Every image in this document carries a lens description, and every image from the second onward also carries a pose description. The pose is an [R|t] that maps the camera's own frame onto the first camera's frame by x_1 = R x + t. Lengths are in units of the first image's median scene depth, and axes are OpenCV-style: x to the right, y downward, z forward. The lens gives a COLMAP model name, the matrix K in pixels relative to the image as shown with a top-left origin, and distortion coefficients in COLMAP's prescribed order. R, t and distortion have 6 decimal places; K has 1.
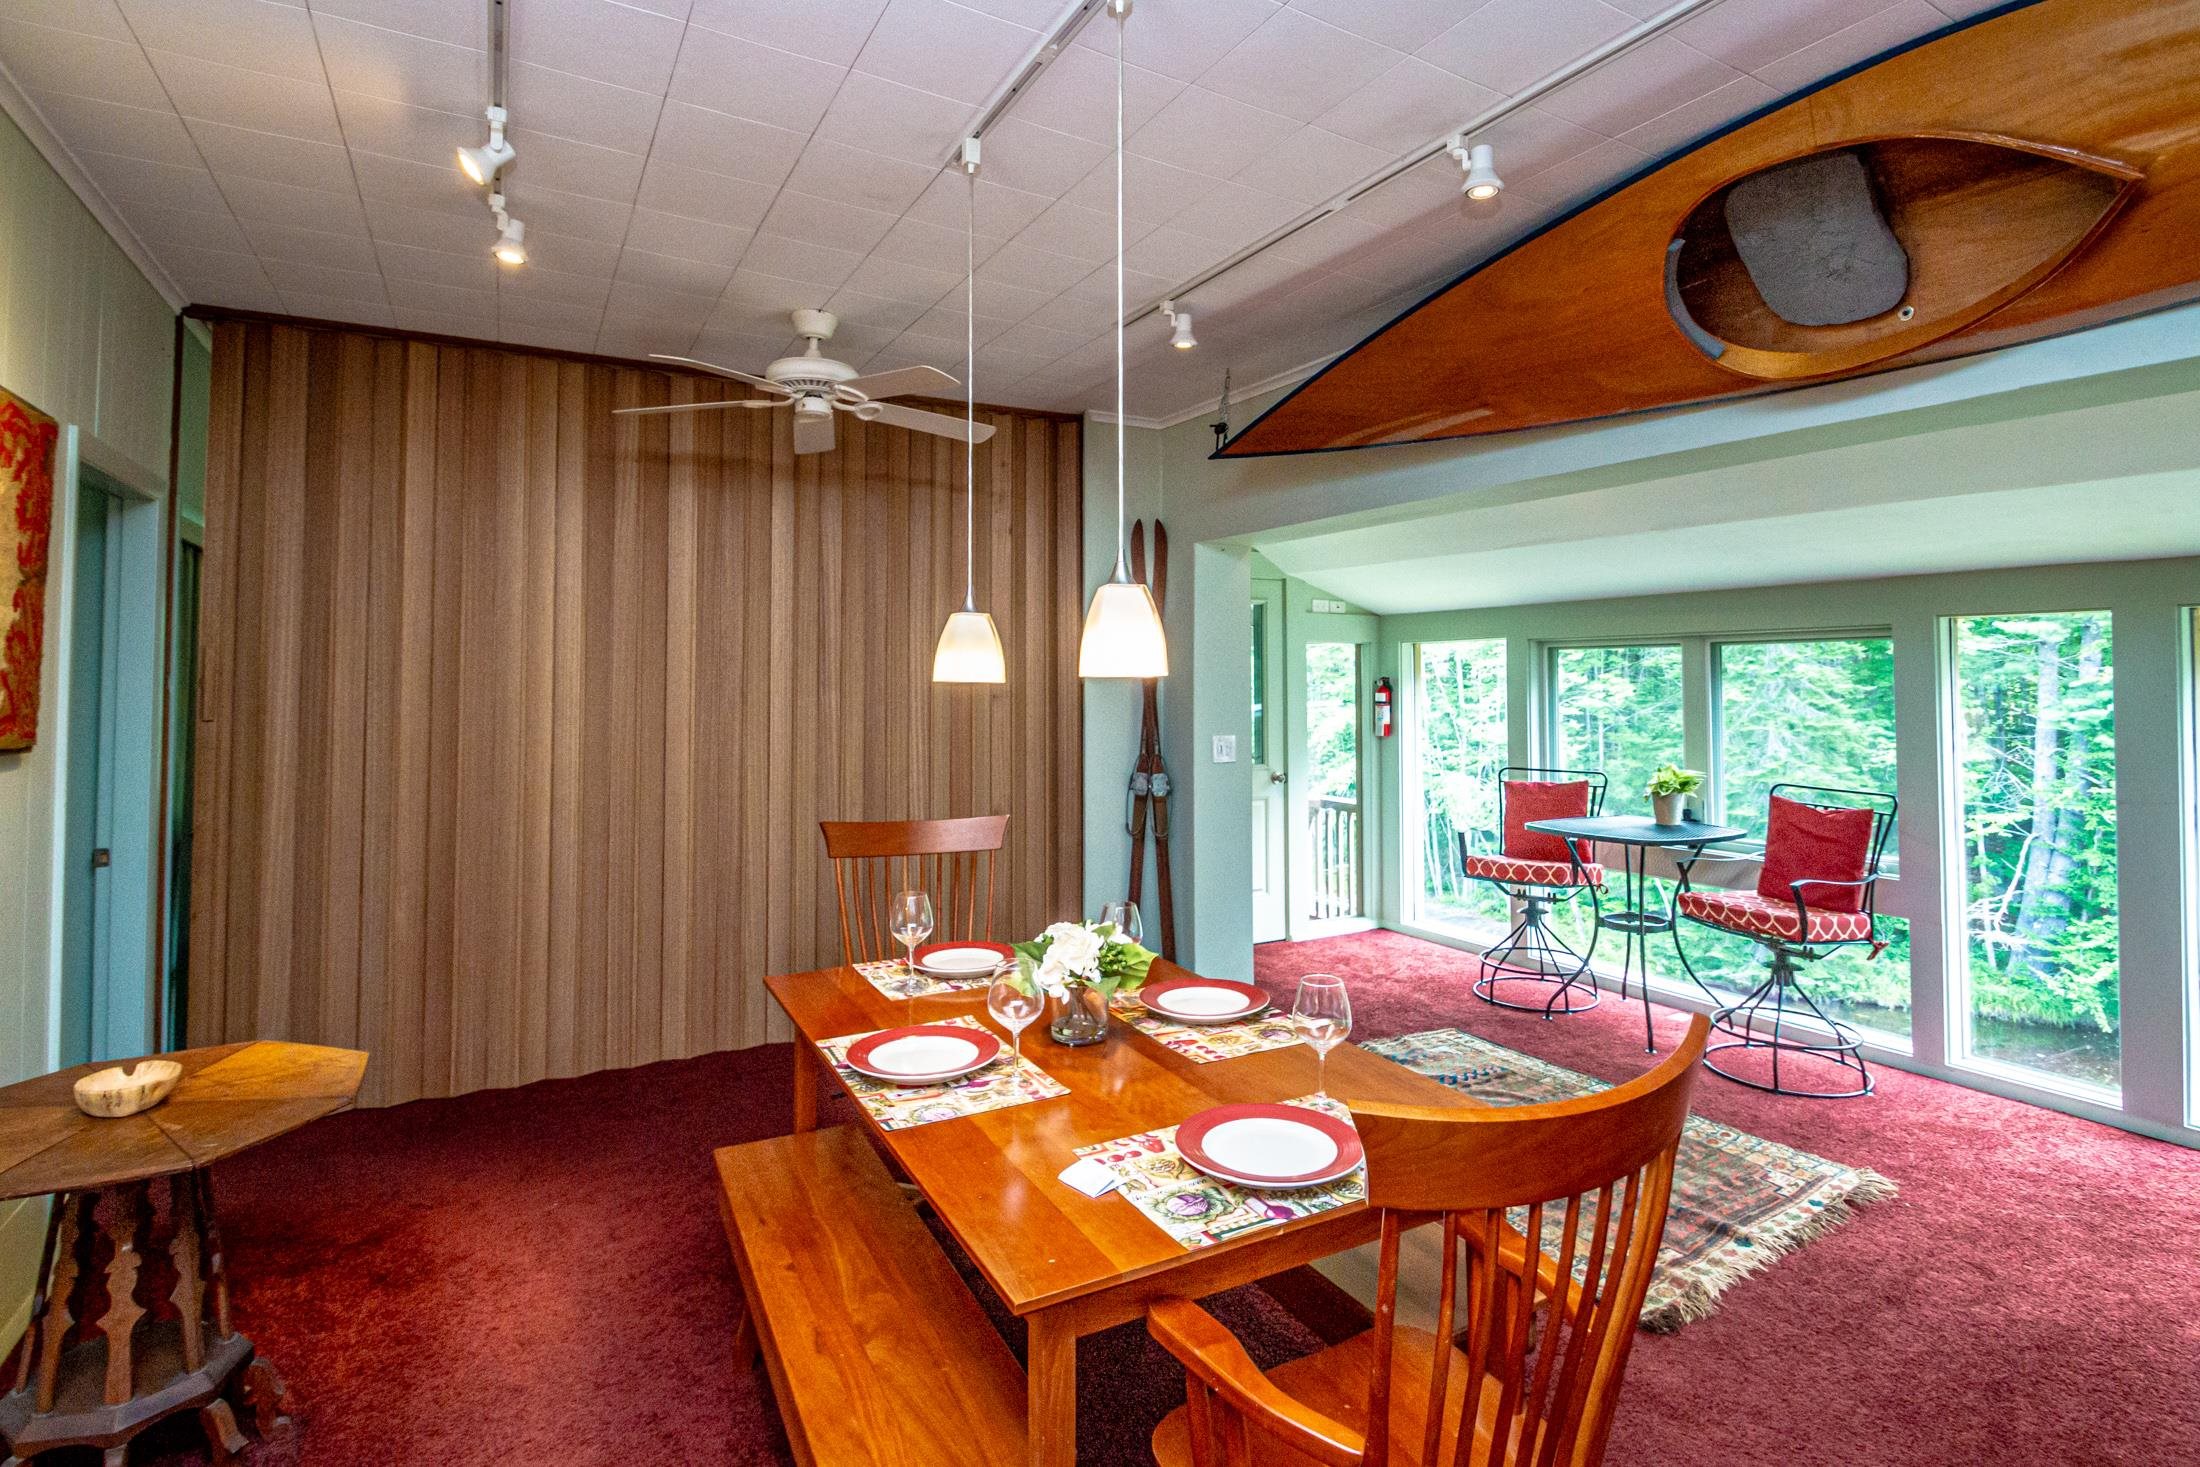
lens RADIAL K [[1073.8, 0, 1090.3], [0, 1073.8, 659.6], [0, 0, 1]] dist [-0.000158, -0.000876]
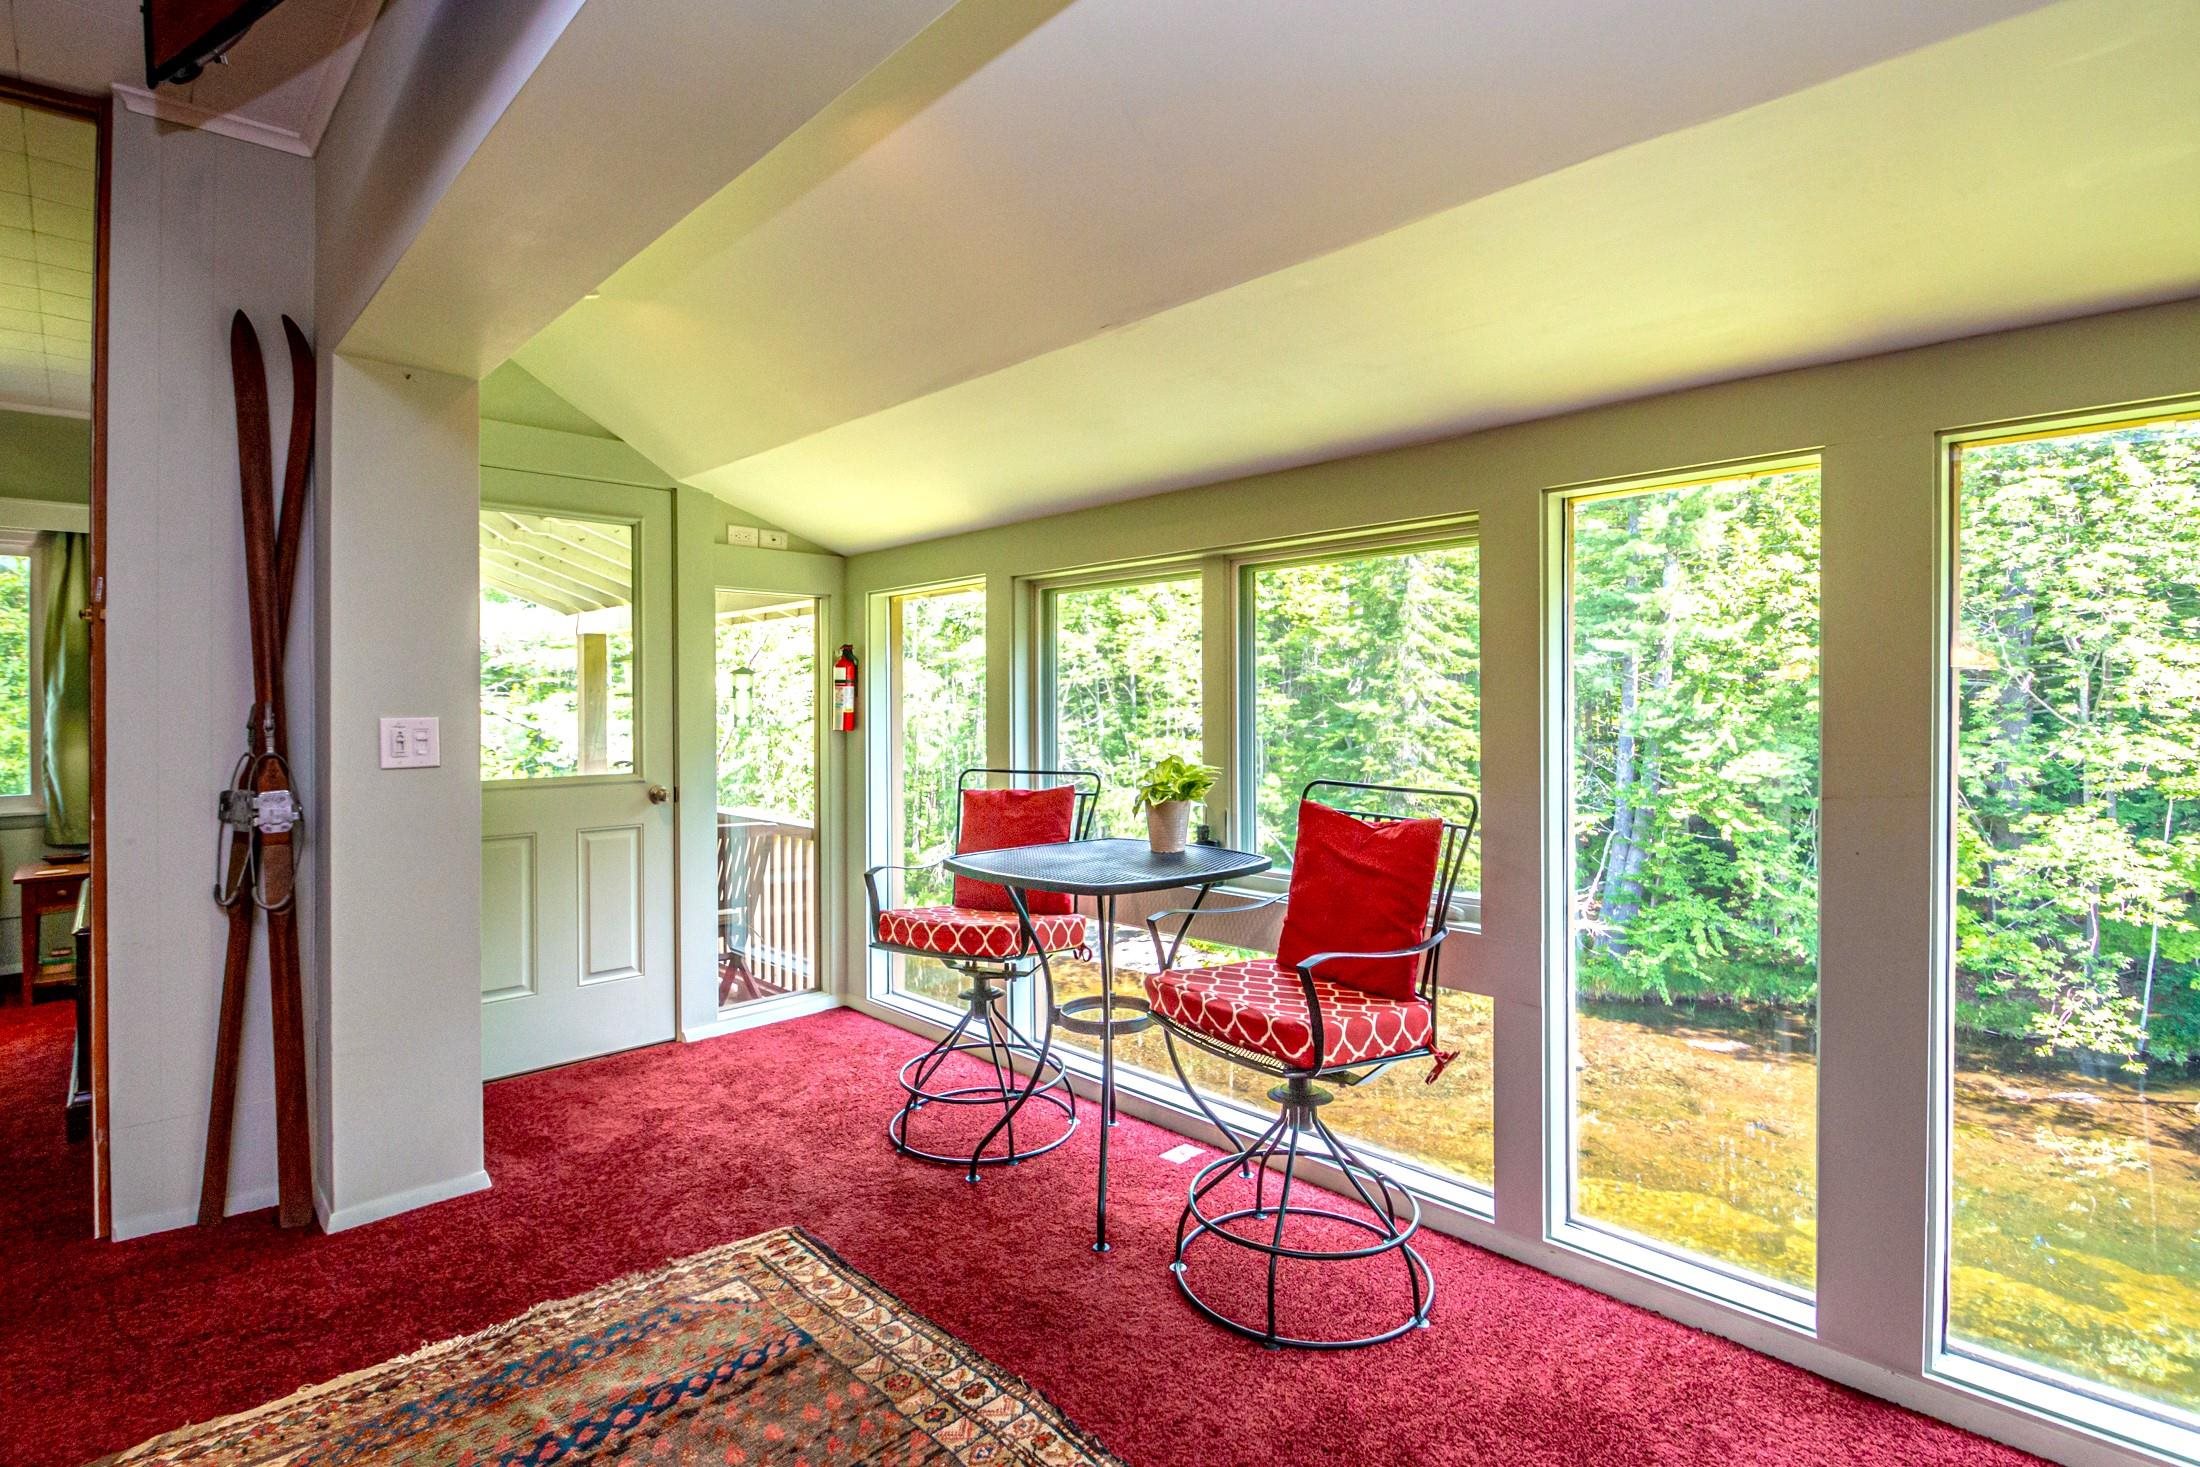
lens RADIAL K [[1076.8, 0, 1050.2], [0, 1076.8, 722.2], [0, 0, 1]] dist [-0.000165, -0.000537]
pose [[0.971542, -0.009160, 0.236689, 0.273635], [0.000289, 0.999297, 0.037488, 0.046242], [-0.236866, -0.036353, 0.970862, 0.344582]]
